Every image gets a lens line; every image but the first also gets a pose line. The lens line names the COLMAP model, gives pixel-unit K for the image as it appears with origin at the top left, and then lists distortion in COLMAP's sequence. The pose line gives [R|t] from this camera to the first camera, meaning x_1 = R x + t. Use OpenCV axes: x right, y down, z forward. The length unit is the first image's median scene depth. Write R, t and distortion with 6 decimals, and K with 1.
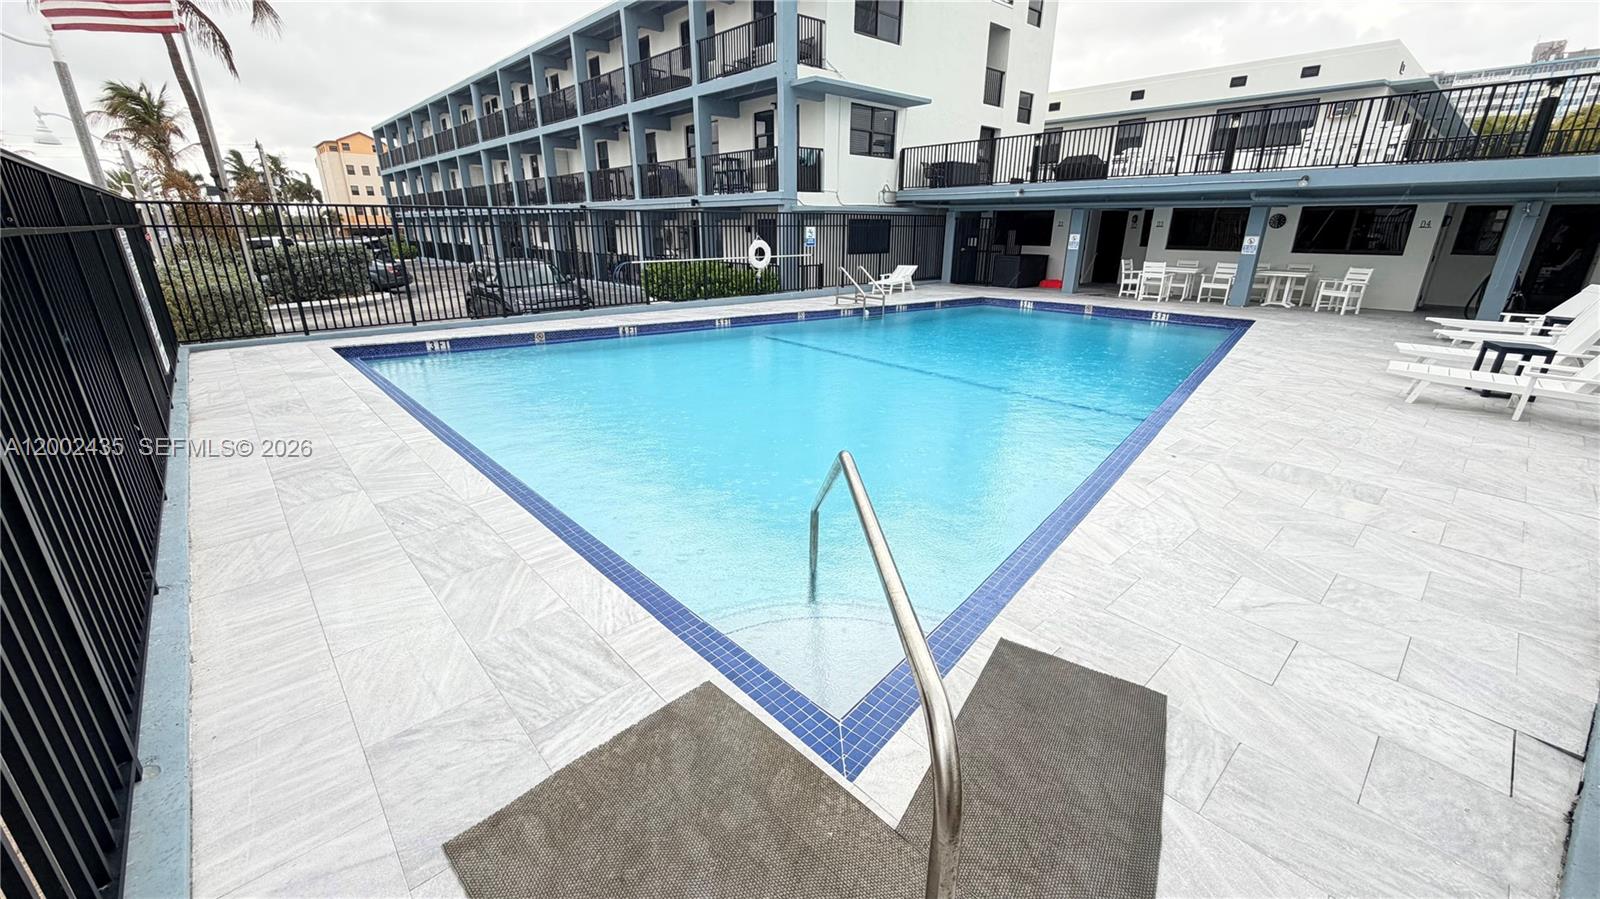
lens RADIAL K [[644.3, 0, 802.7], [0, 644.3, 451.5], [0, 0, 1]] dist [-0.001433, -0.000009]
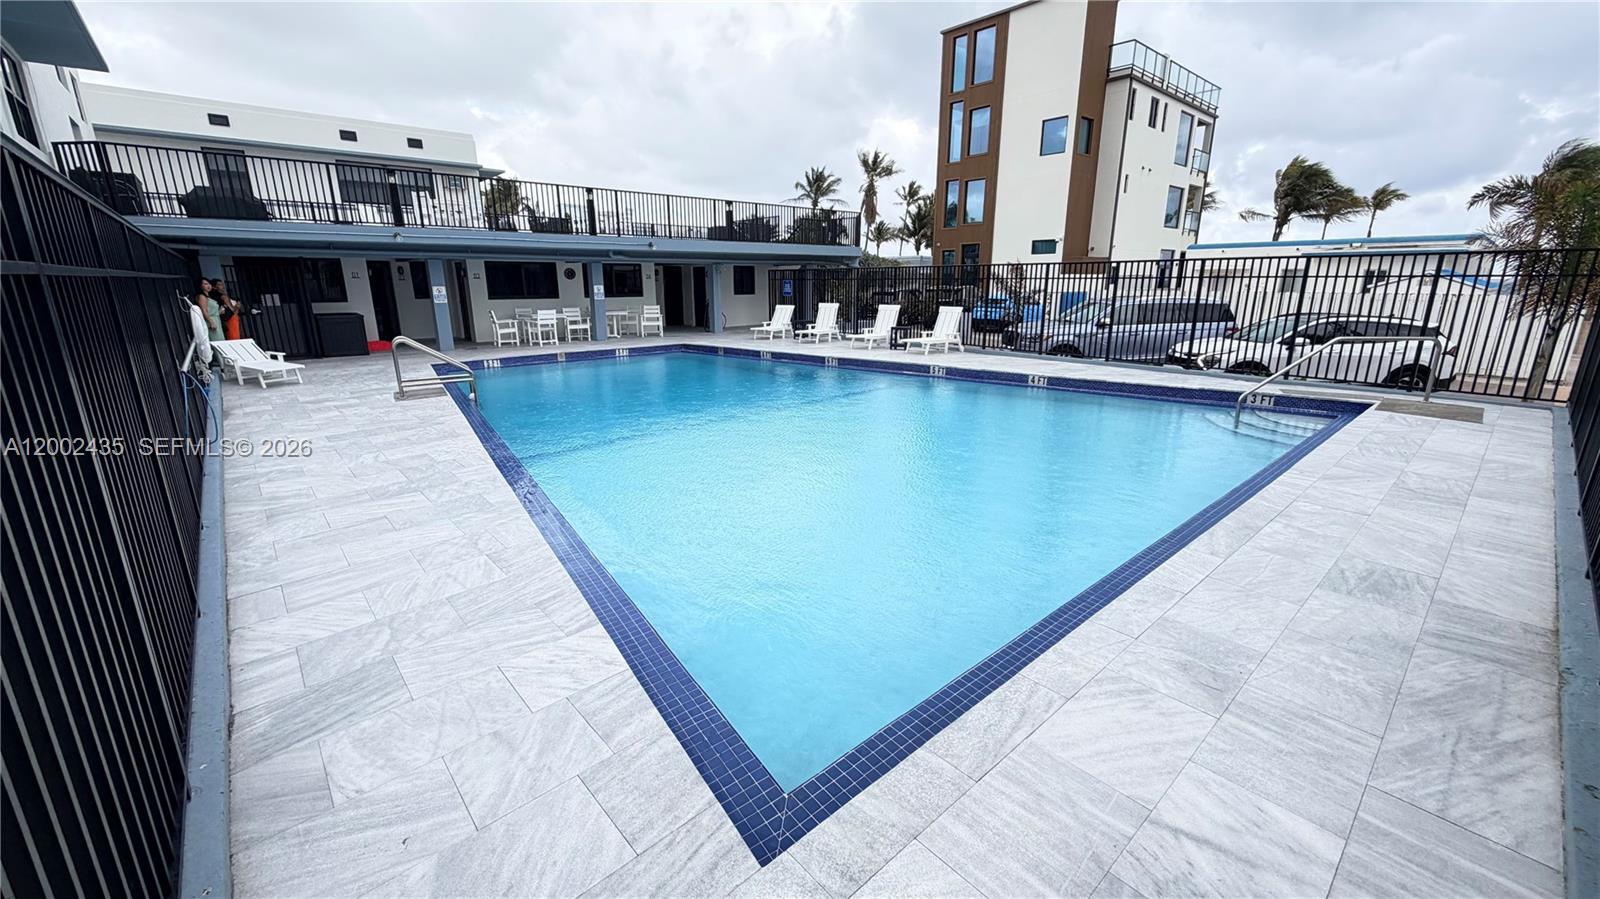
lens RADIAL K [[644.3, 0, 794.9], [0, 644.3, 445.1], [0, 0, 1]] dist [-0.001433, -0.000009]
pose [[0.009914, -0.251777, 0.967734, -0.500565], [0.331119, 0.914010, 0.234407, -0.181639], [-0.943537, 0.318111, 0.092430, 0.520309]]
